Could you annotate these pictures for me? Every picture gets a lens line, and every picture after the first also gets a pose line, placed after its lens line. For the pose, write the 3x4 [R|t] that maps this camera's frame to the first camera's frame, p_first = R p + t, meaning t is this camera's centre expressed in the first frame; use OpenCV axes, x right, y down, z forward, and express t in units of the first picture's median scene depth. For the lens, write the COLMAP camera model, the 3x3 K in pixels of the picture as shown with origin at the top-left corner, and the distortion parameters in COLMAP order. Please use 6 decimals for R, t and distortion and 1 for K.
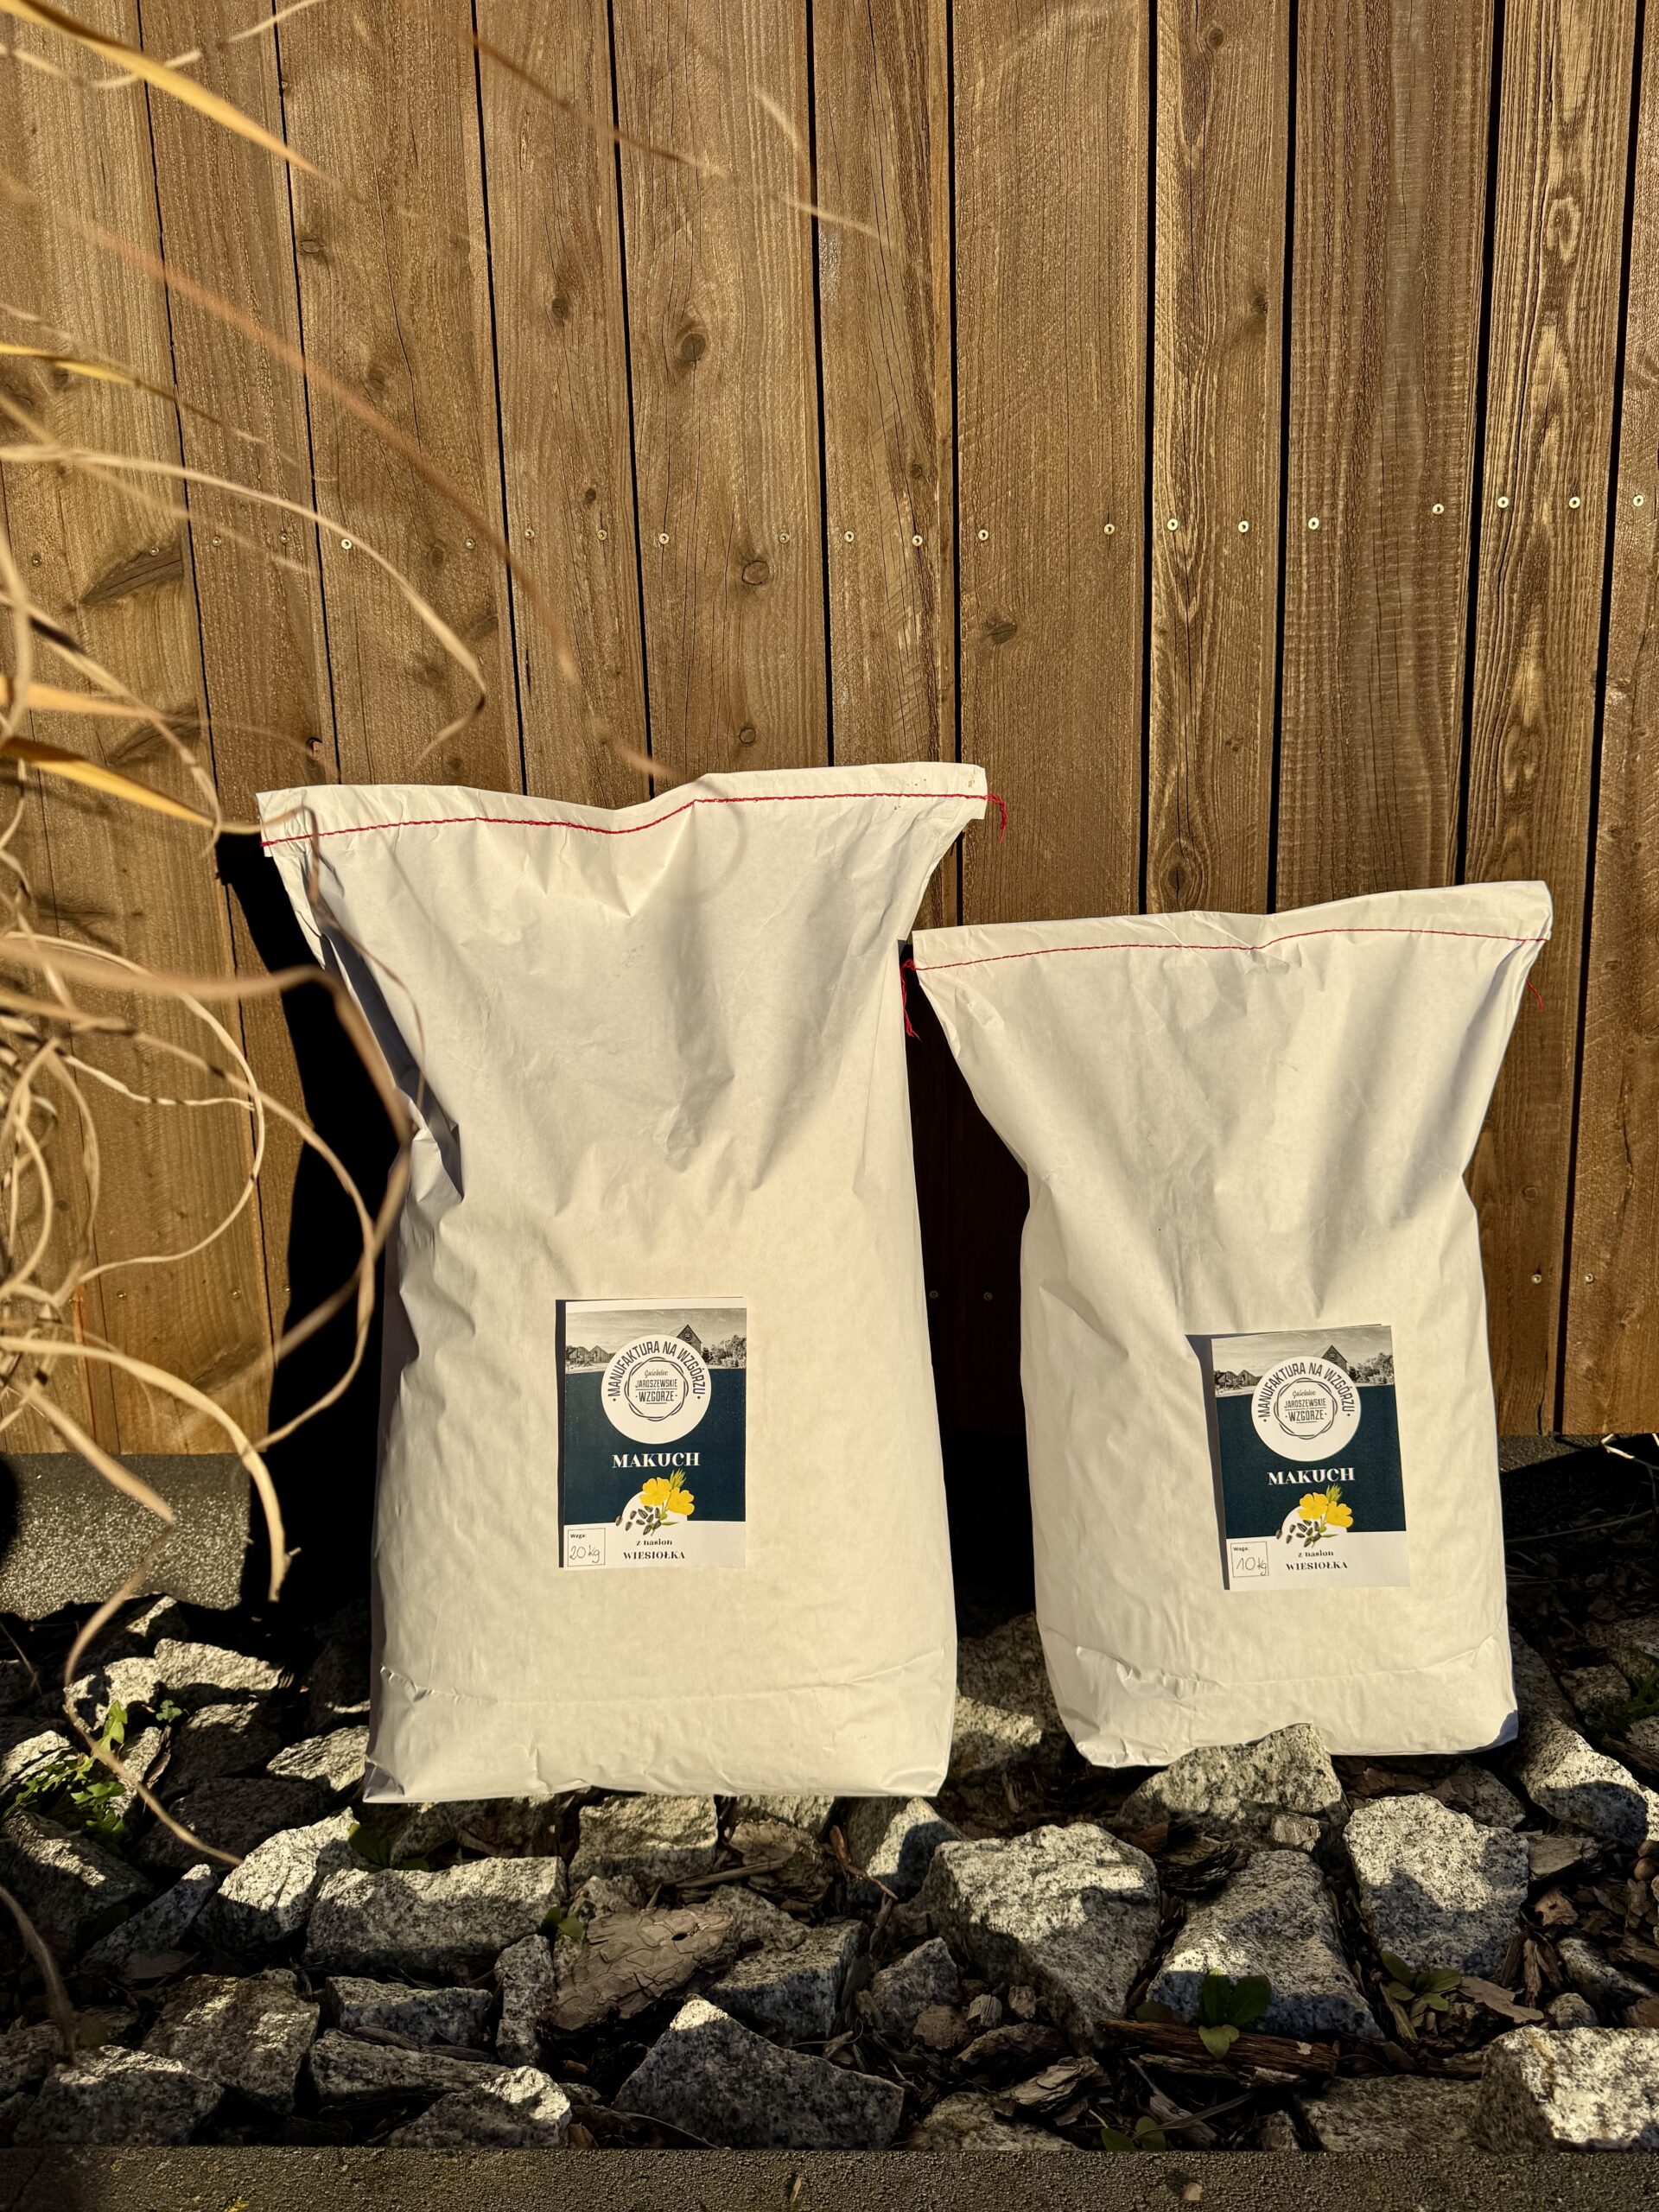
lens RADIAL K [[1539.8, 0, 831.0], [0, 1539.8, 1119.0], [0, 0, 1]] dist [0.000138, -0.006889]
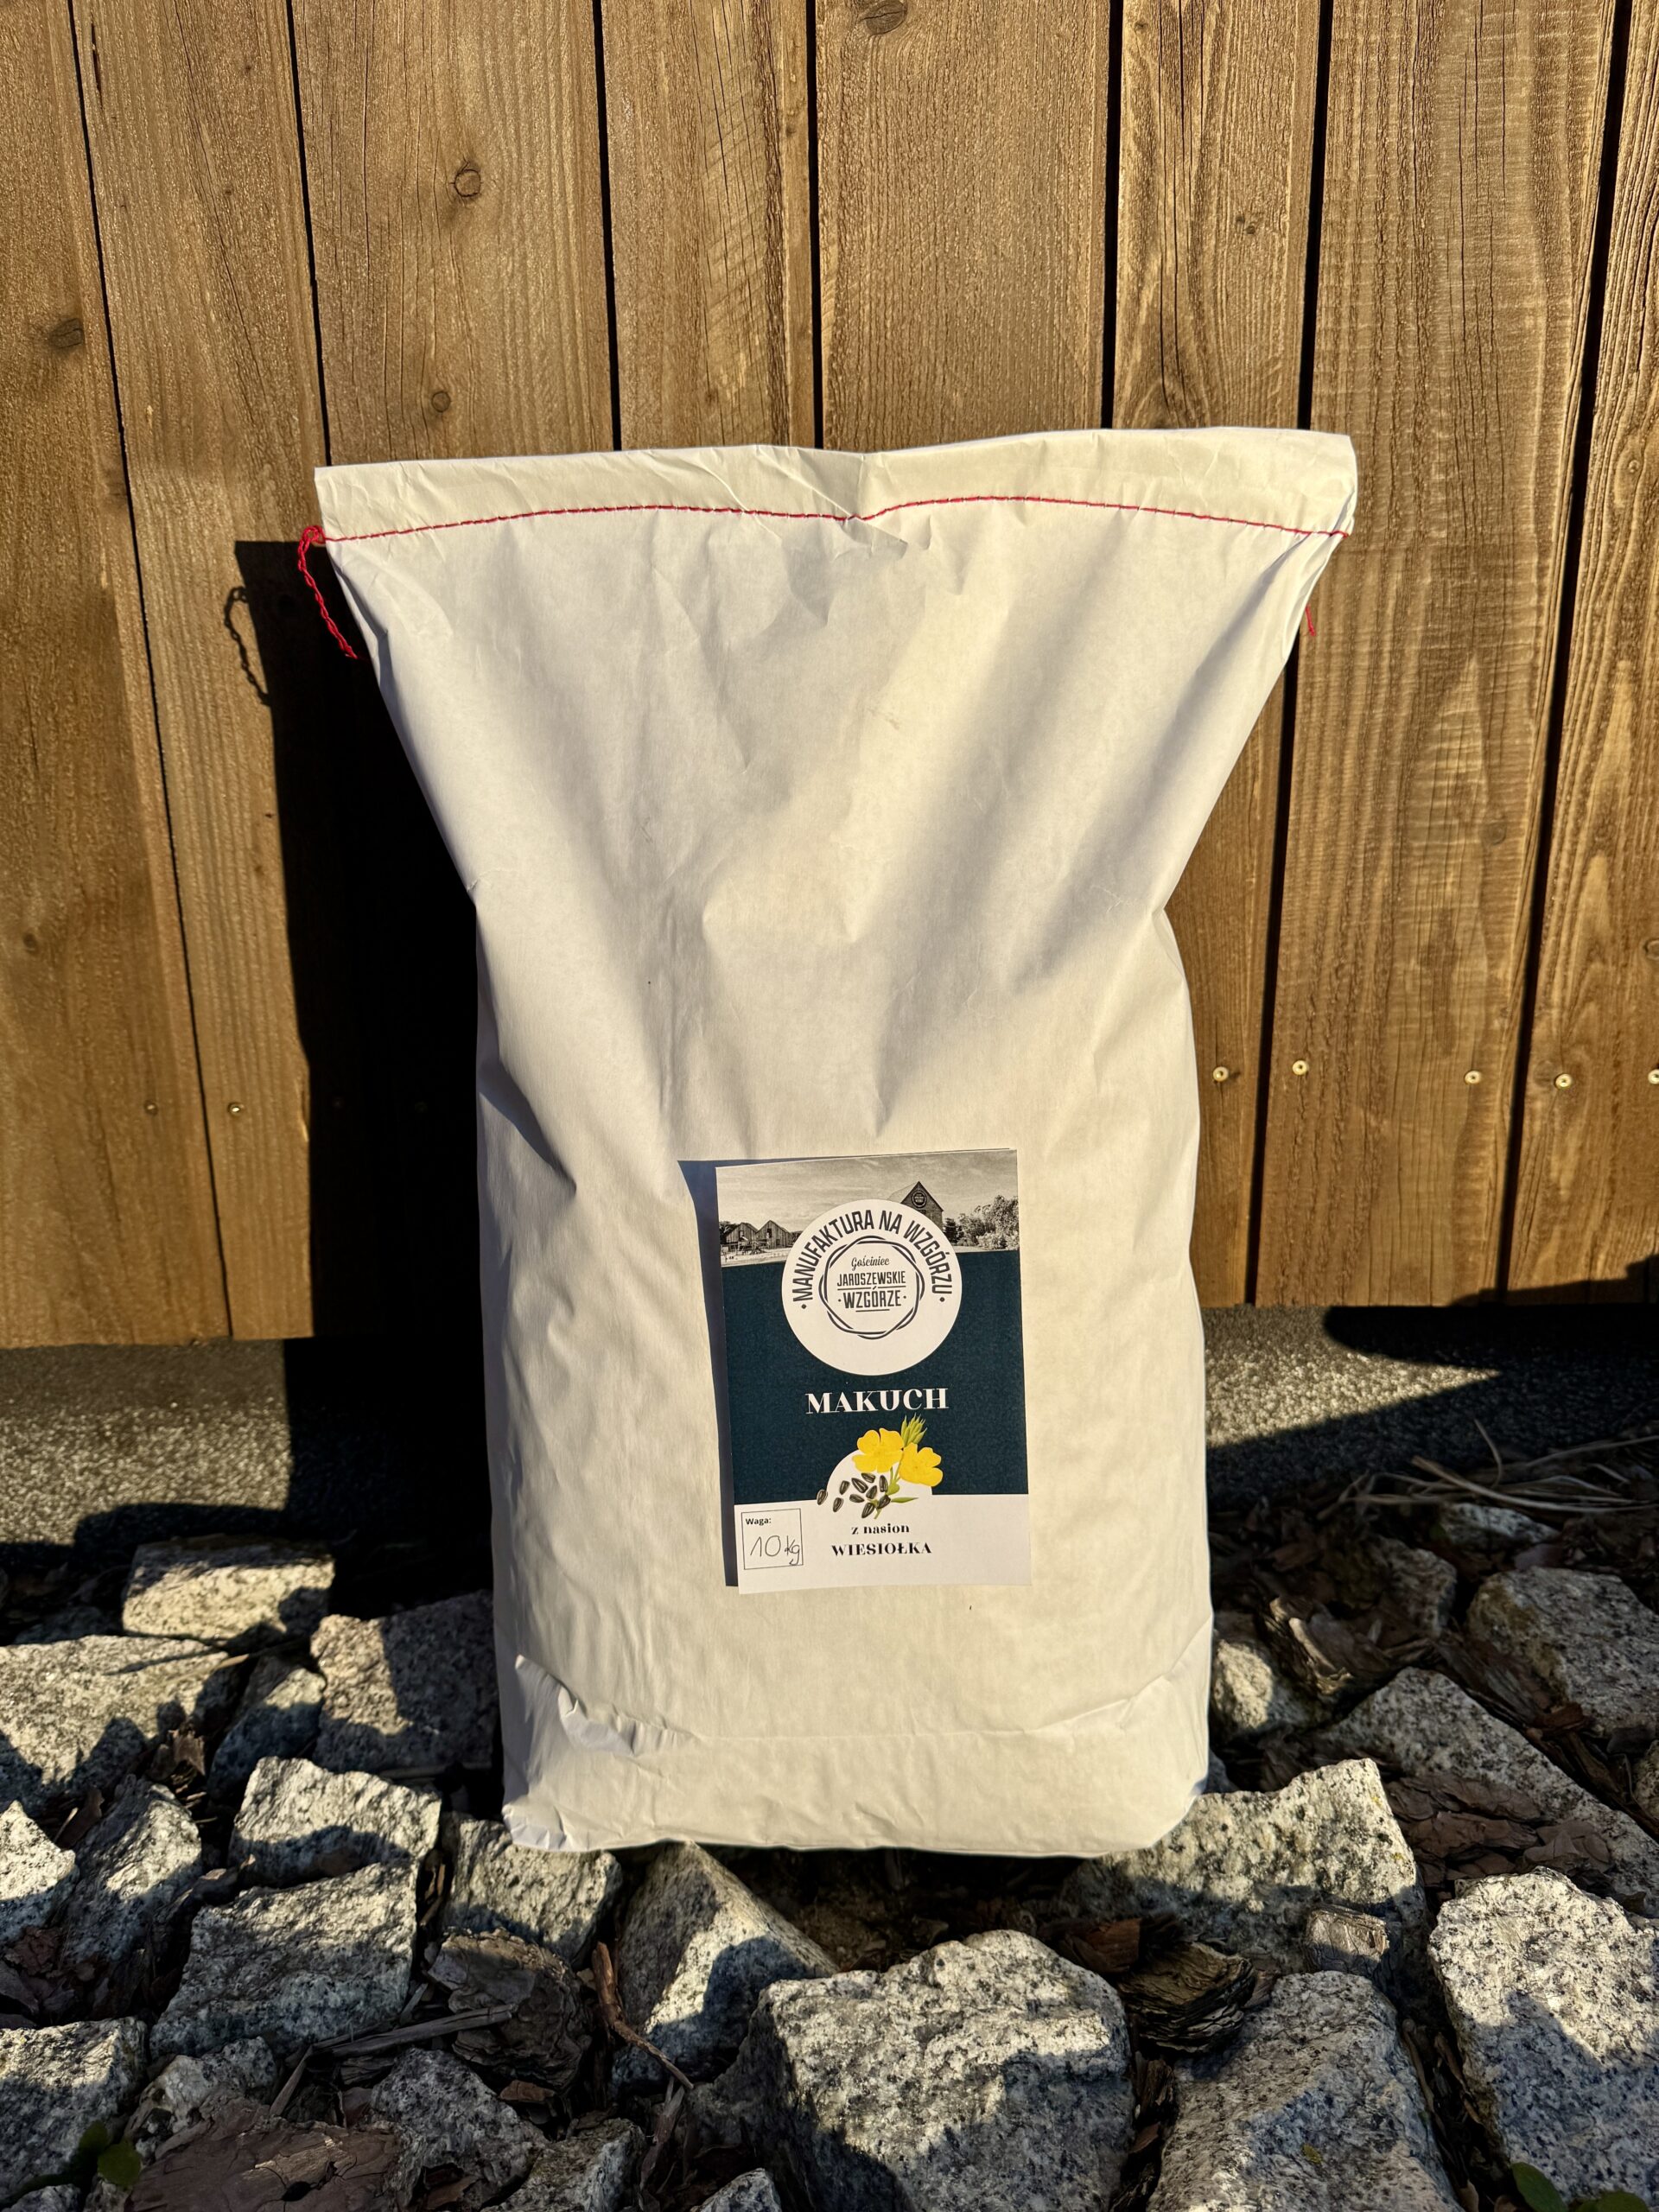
lens RADIAL K [[1635.9, 0, 829.5], [0, 1635.9, 1106.0], [0, 0, 1]] dist [-0.011081, -0.000487]
pose [[0.997554, -0.003975, 0.069791, 0.049375], [-0.000968, 0.997501, 0.070641, 0.082011], [-0.069898, -0.070536, 0.995057, 0.373853]]
